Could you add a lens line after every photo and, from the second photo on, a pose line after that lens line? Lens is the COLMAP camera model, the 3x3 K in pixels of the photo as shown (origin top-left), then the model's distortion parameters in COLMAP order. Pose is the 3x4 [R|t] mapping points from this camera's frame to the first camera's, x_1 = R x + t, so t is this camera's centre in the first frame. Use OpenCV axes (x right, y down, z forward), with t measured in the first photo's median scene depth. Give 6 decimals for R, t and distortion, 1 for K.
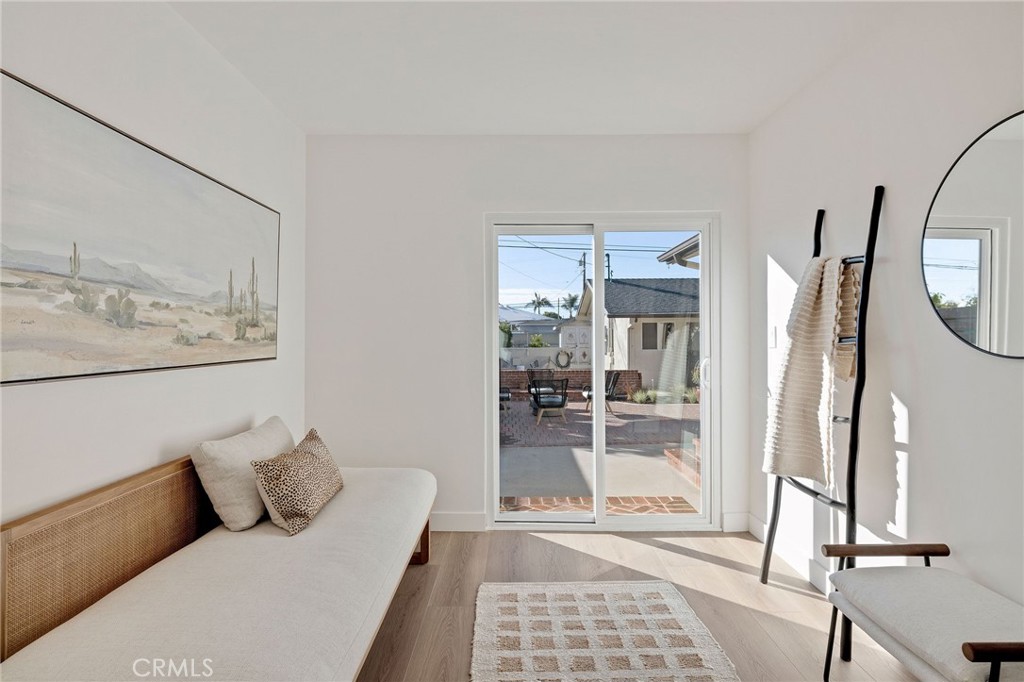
lens RADIAL K [[547.1, 0, 542.3], [0, 547.1, 334.4], [0, 0, 1]] dist [-0.010488, 0.001339]
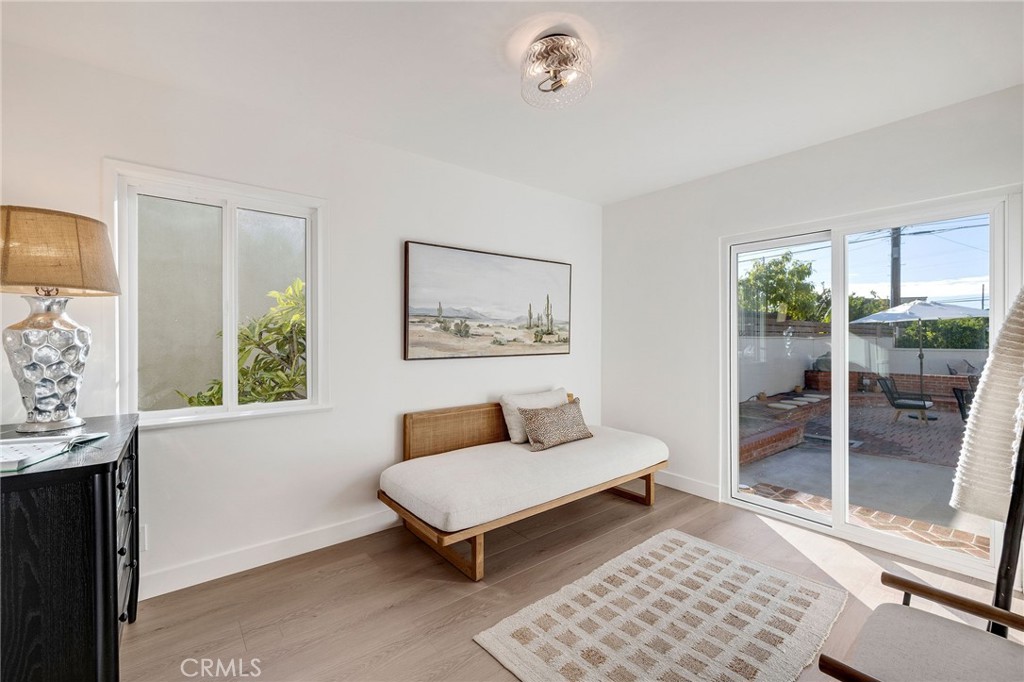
lens RADIAL K [[495.3, 0, 514.1], [0, 495.3, 334.5], [0, 0, 1]] dist [-0.007211, 0.003777]
pose [[0.585812, 0.002490, -0.810443, 0.842403], [0.003546, 0.999978, 0.005635, -0.029060], [0.810439, -0.006175, 0.585790, -0.008518]]
